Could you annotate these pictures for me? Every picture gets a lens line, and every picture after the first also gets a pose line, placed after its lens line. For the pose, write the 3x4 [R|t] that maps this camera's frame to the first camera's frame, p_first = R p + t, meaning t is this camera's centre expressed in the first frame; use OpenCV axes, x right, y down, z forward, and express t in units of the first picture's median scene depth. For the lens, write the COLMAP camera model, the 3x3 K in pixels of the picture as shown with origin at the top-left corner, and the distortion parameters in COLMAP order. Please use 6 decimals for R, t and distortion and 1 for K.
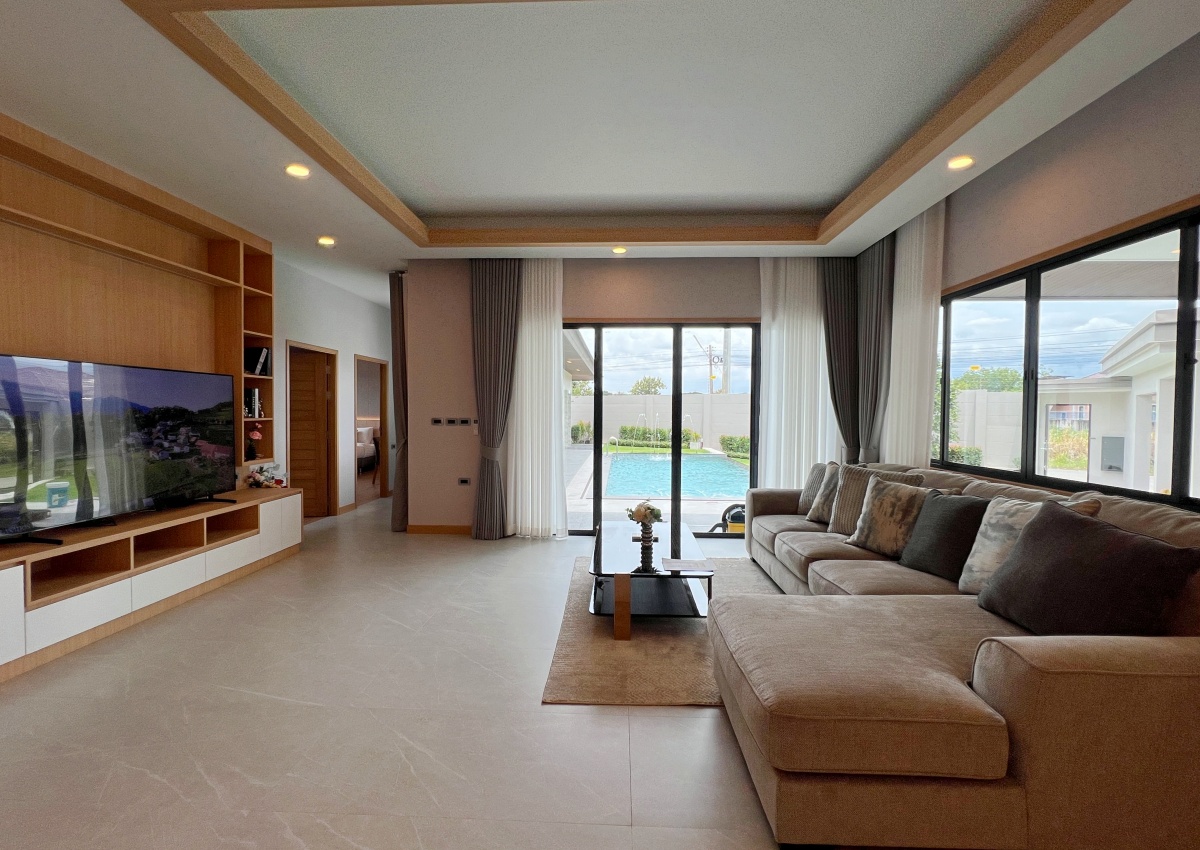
lens RADIAL K [[539.7, 0, 595.2], [0, 539.7, 423.3], [0, 0, 1]] dist [-0.001031, 0.000834]
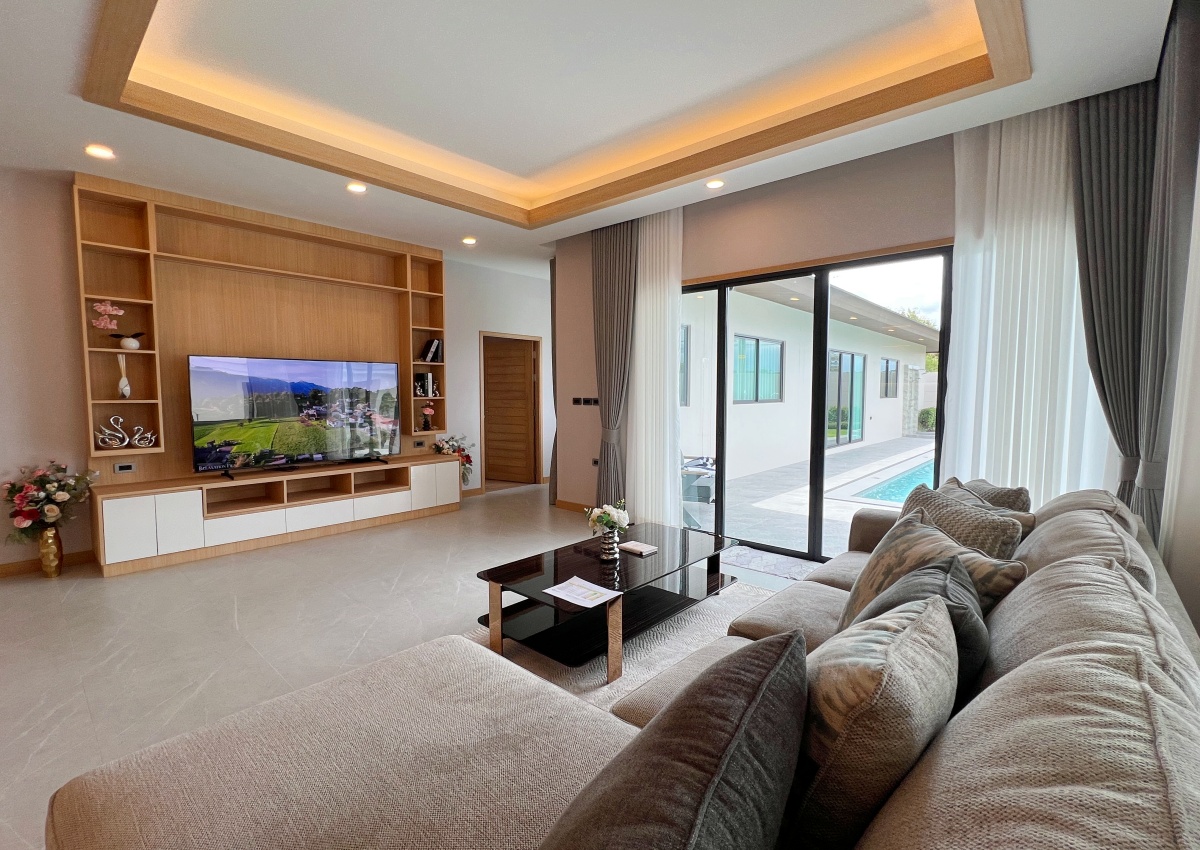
lens RADIAL K [[535.5, 0, 600.0], [0, 535.5, 425.0], [0, 0, 1]] dist [0.000556, 0.000163]
pose [[0.768731, 0.035839, -0.638567, 0.463736], [-0.010308, 0.998993, 0.043659, -0.003485], [0.639489, -0.026980, 0.768327, 0.311499]]
